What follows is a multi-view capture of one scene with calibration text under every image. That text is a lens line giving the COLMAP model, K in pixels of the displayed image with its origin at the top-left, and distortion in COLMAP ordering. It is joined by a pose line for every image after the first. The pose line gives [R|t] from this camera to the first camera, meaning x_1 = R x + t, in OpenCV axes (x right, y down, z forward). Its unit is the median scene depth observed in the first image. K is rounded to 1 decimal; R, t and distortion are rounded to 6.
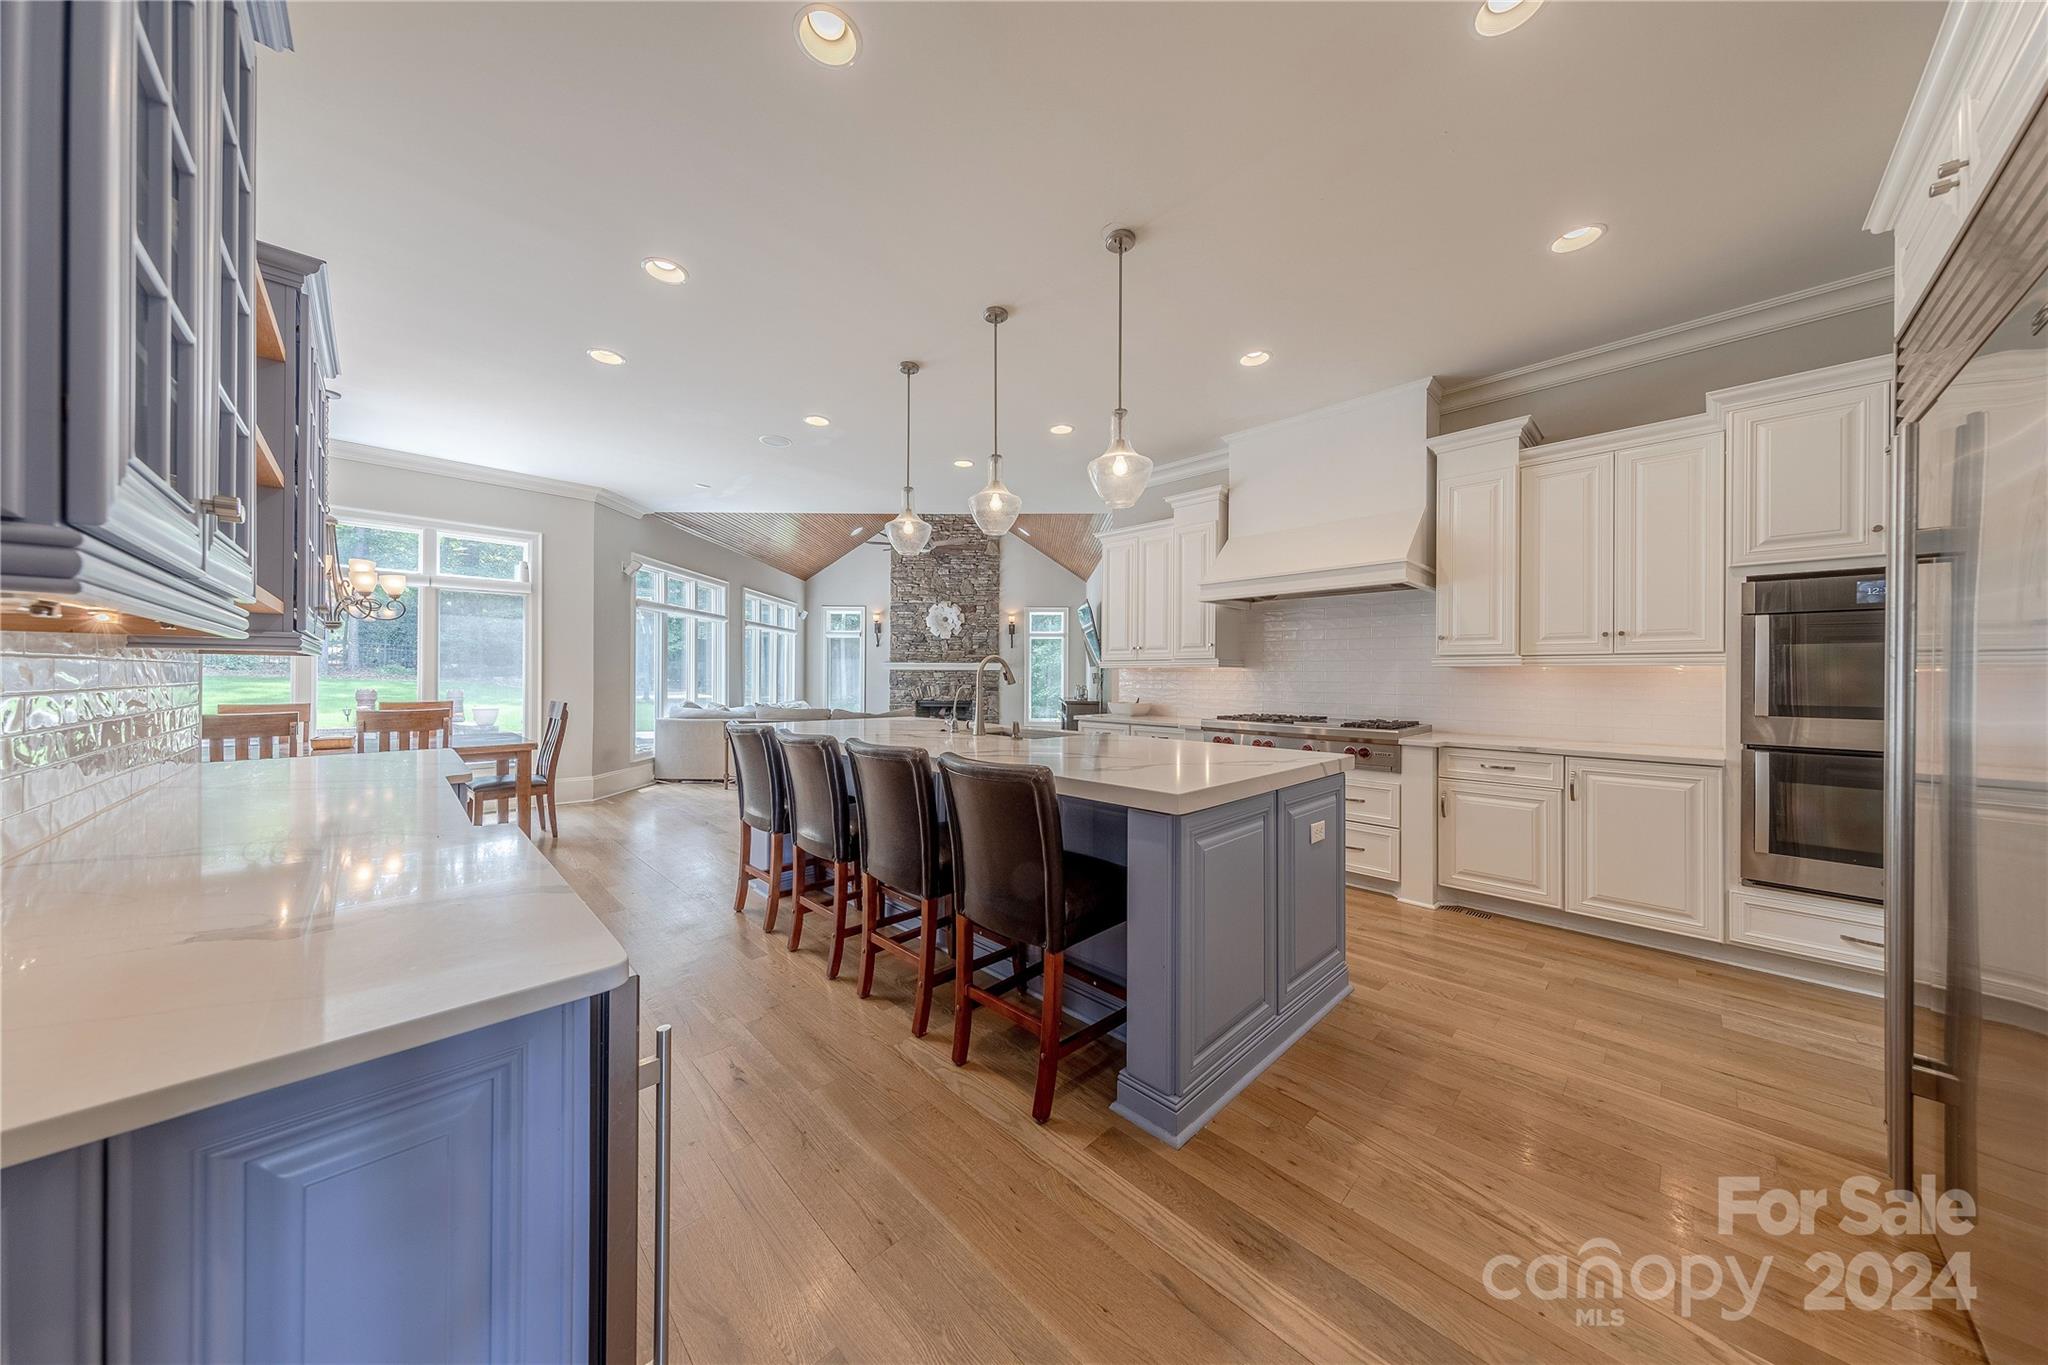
lens RADIAL K [[652.0, 0, 1014.5], [0, 652.0, 670.7], [0, 0, 1]] dist [0.007321, -0.000036]
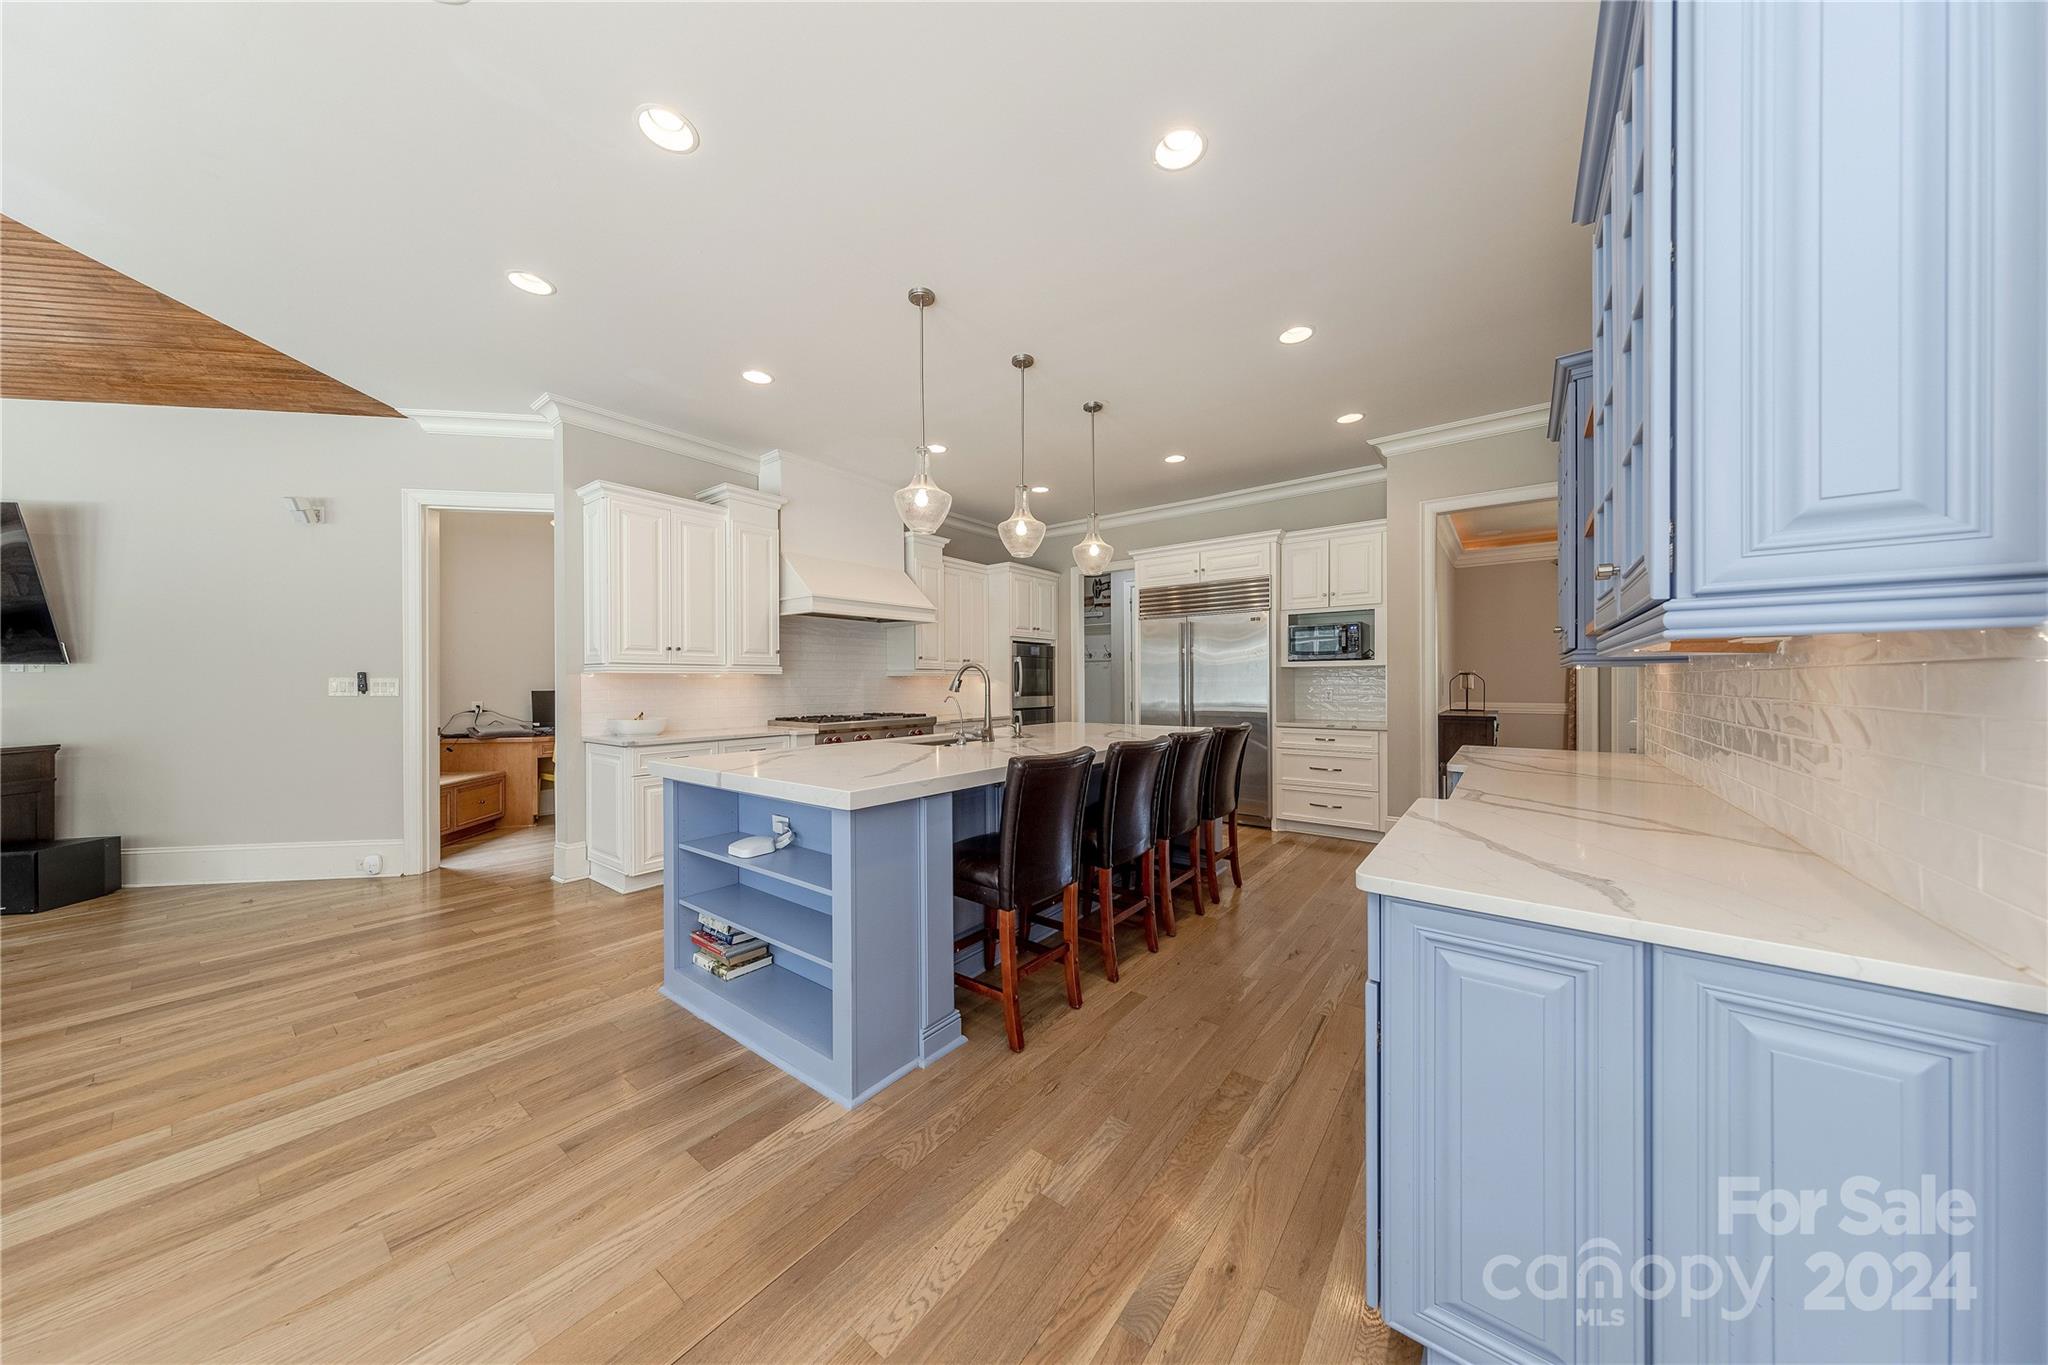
lens RADIAL K [[646.8, 0, 1024.9], [0, 646.8, 684.6], [0, 0, 1]] dist [0.006422, -0.000105]
pose [[-0.152484, -0.007988, 0.988274, -0.296546], [-0.003864, 0.999965, 0.007486, 0.000455], [-0.988298, -0.002677, -0.152509, 0.306118]]
